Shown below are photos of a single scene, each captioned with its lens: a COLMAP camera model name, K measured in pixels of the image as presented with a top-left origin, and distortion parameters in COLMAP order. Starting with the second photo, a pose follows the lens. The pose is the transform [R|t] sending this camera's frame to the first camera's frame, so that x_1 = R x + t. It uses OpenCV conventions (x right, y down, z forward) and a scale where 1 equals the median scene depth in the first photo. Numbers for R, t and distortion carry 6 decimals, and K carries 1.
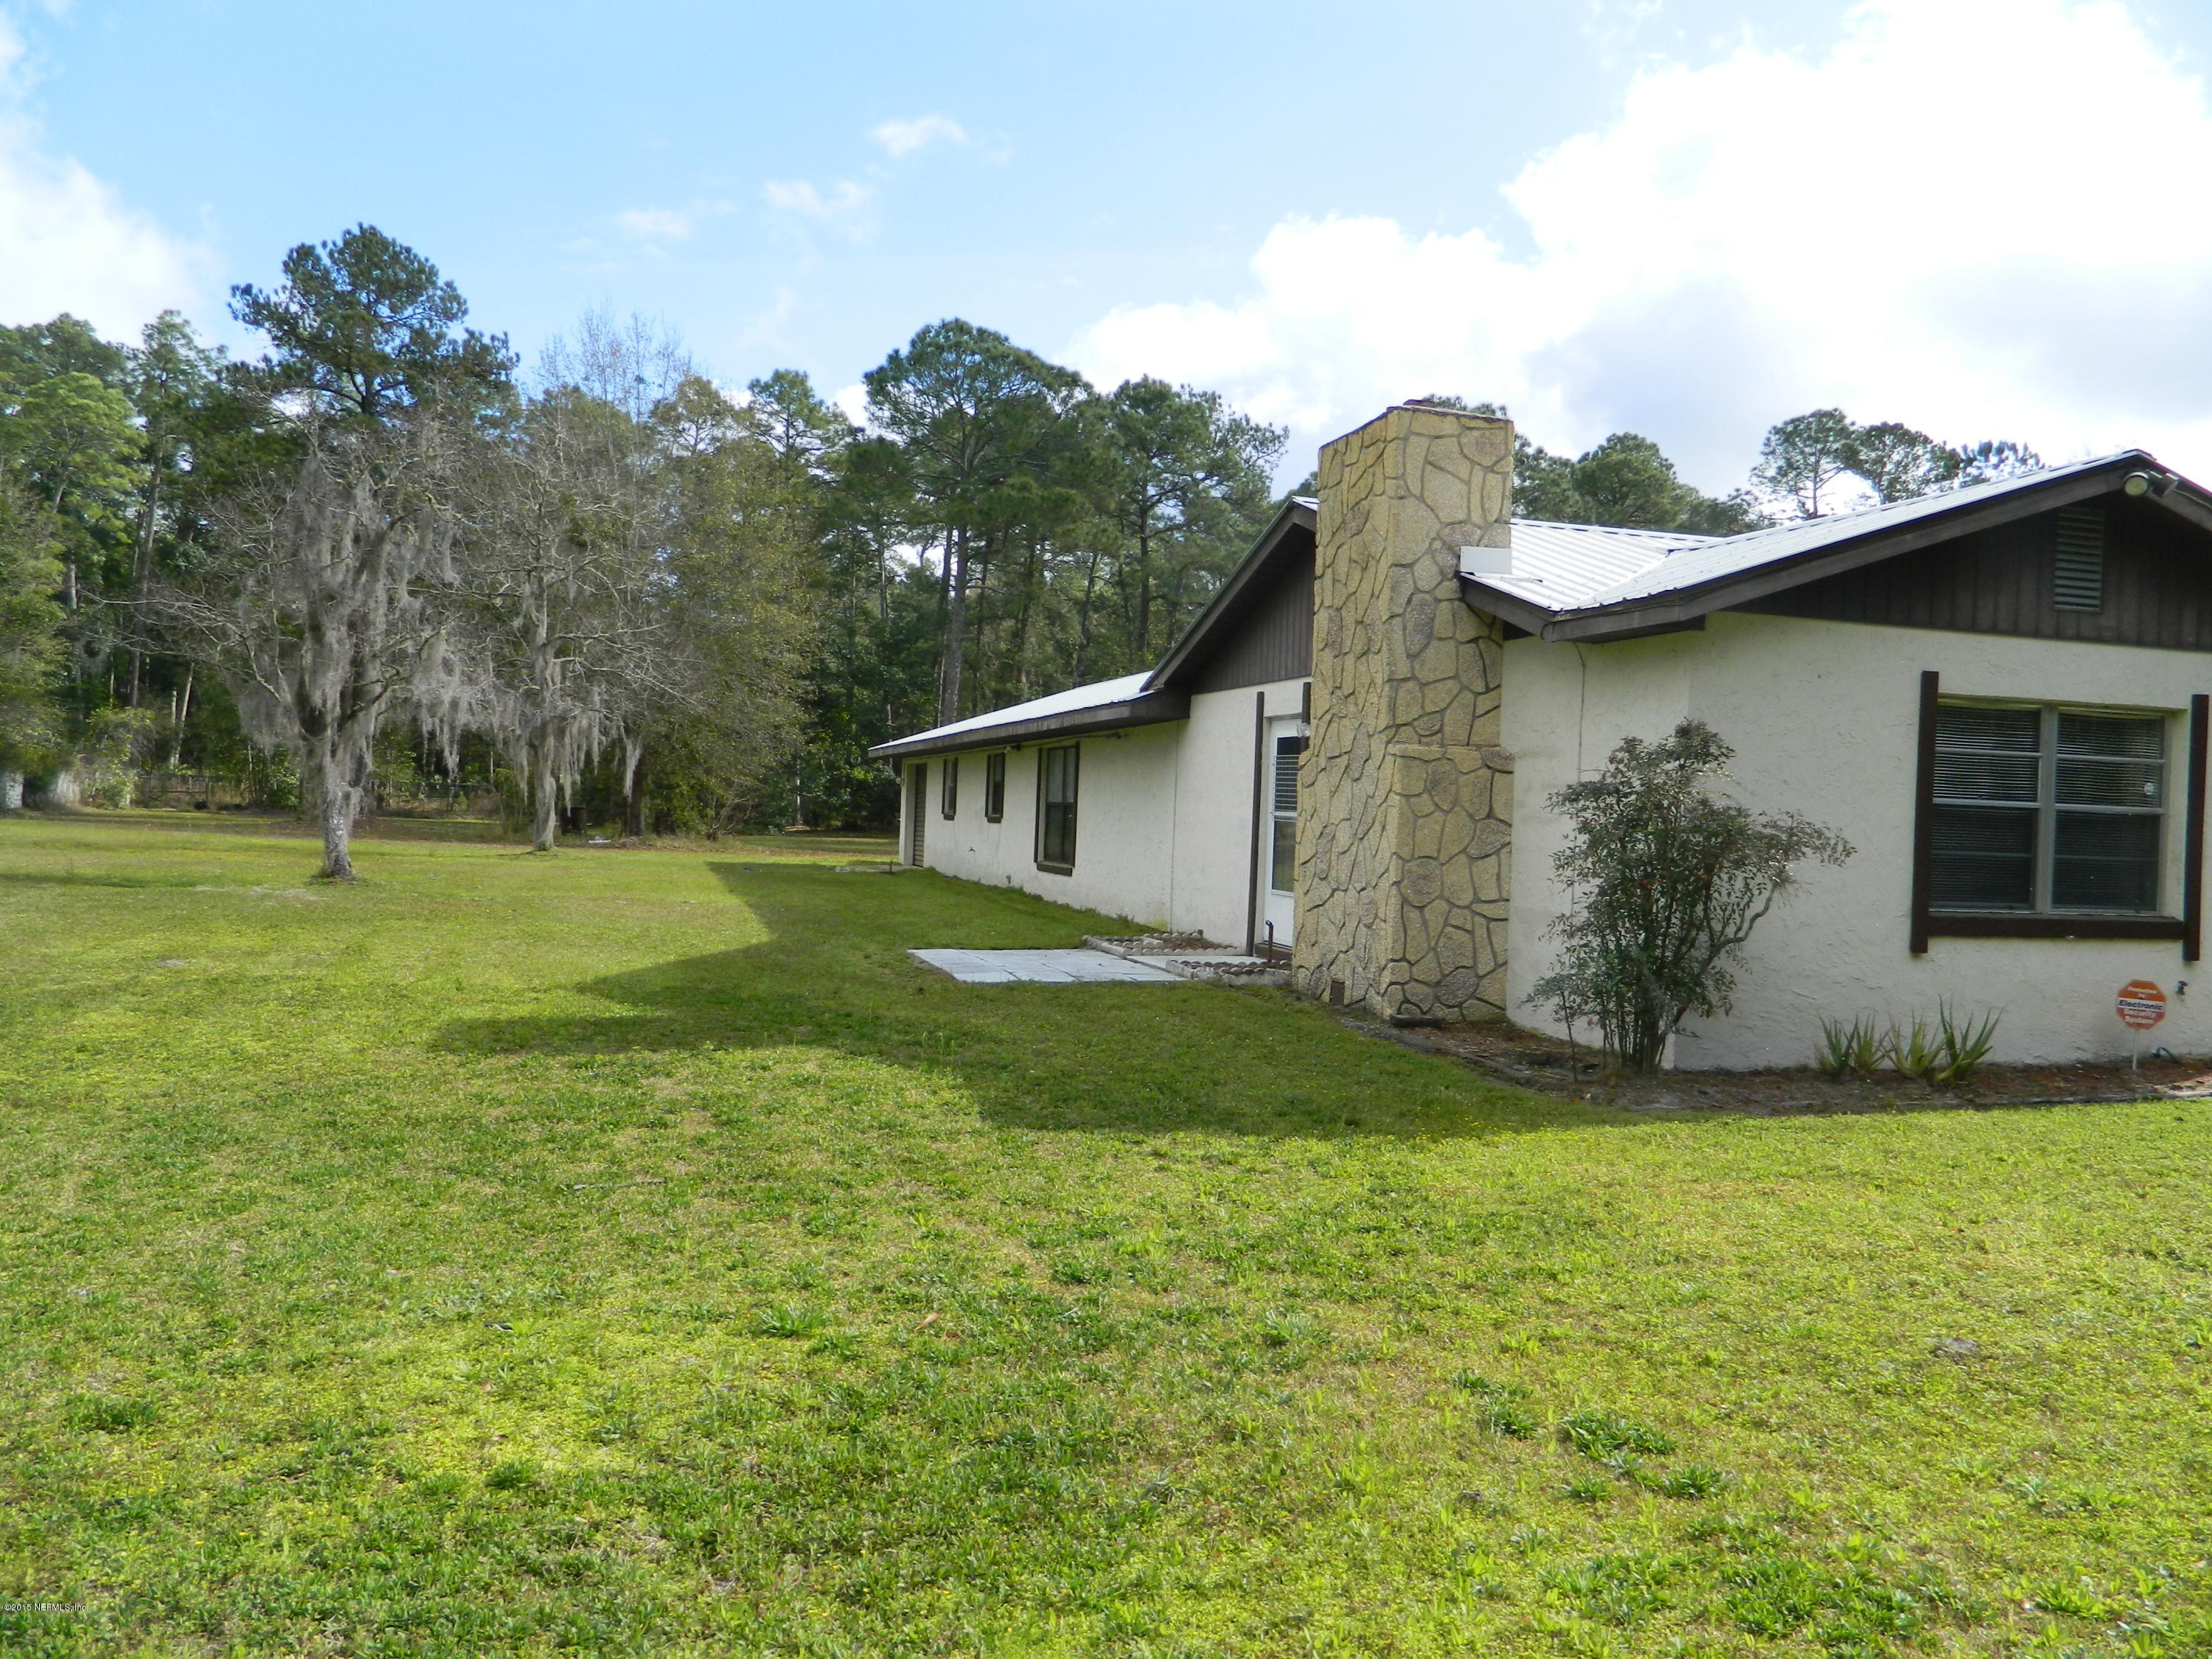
lens RADIAL K [[1663.8, 0, 1089.8], [0, 1663.8, 825.1], [0, 0, 1]] dist [0.010121, -0.000477]
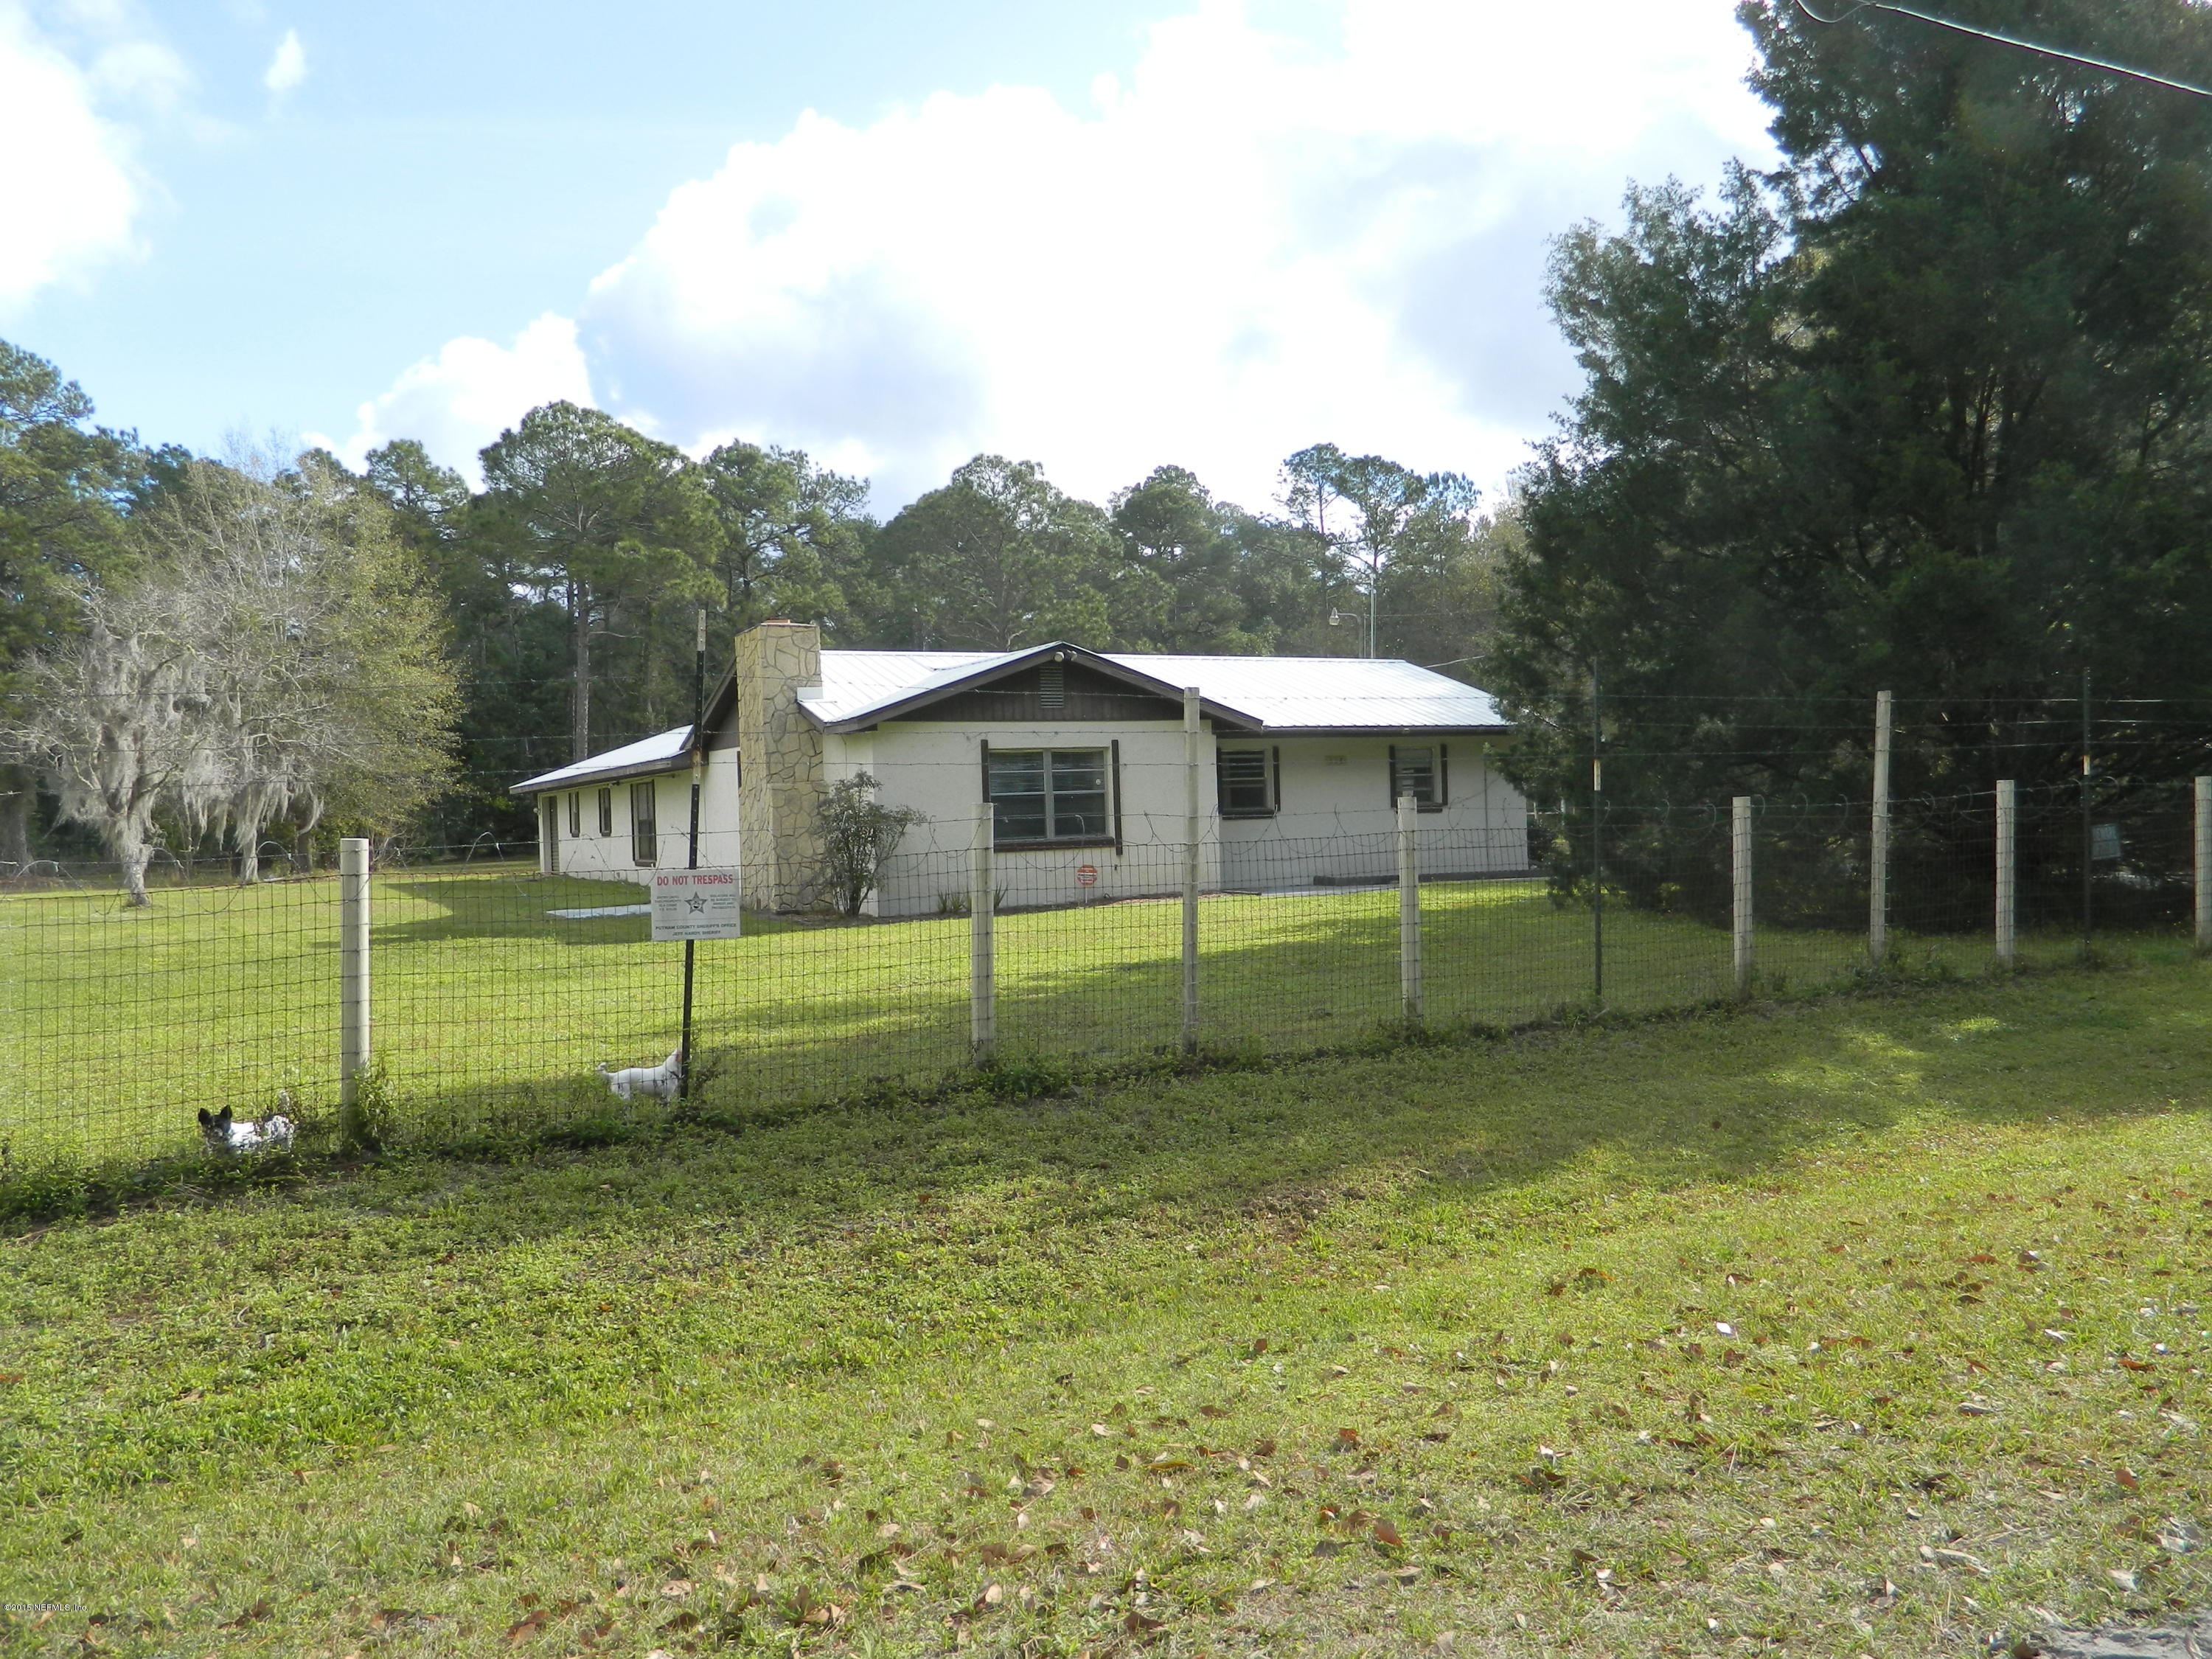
lens RADIAL K [[1676.1, 0, 1105.6], [0, 1676.1, 817.0], [0, 0, 1]] dist [0.004193, 0.002989]
pose [[0.975907, -0.072494, 0.205789, 0.053777], [0.073141, 0.997312, 0.004471, 0.005413], [-0.205560, 0.010689, 0.978586, -0.403307]]
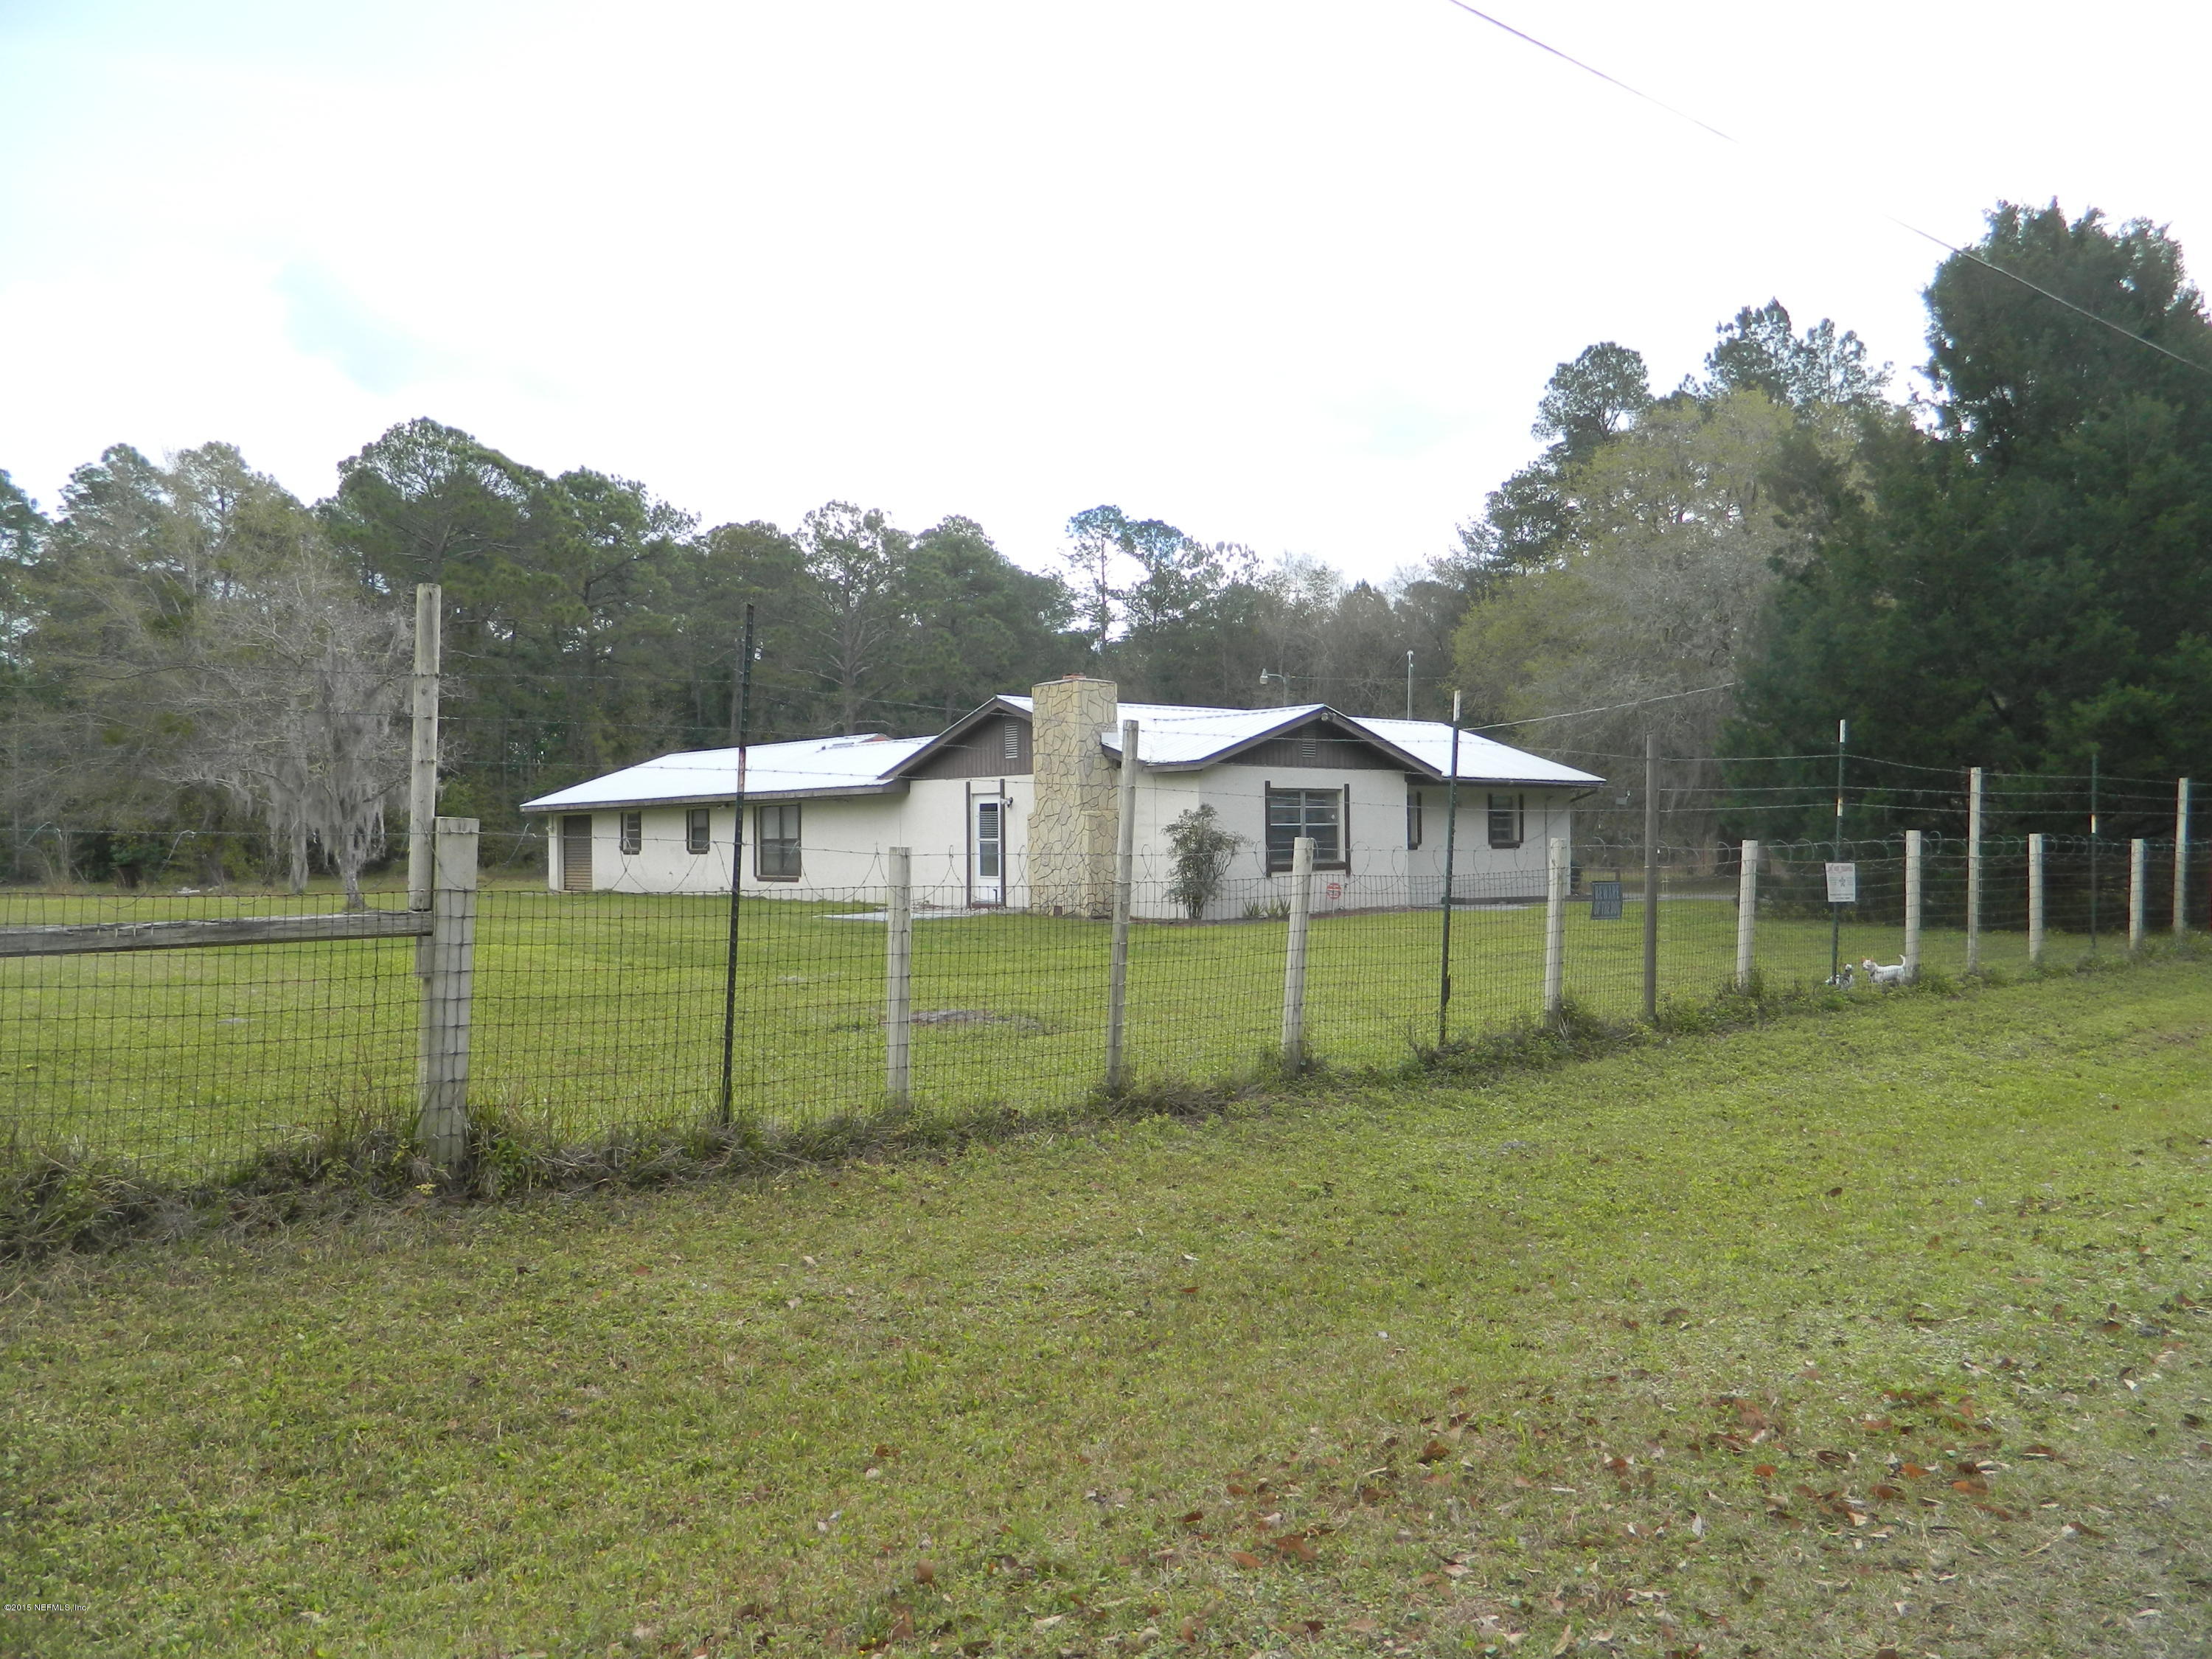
lens RADIAL K [[1676.1, 0, 1105.6], [0, 1676.1, 817.0], [0, 0, 1]] dist [0.004193, 0.002989]
pose [[0.908798, -0.041693, 0.415149, -0.294124], [0.047778, 0.998849, -0.004277, -0.008970], [-0.414493, 0.023722, 0.909743, -0.467818]]
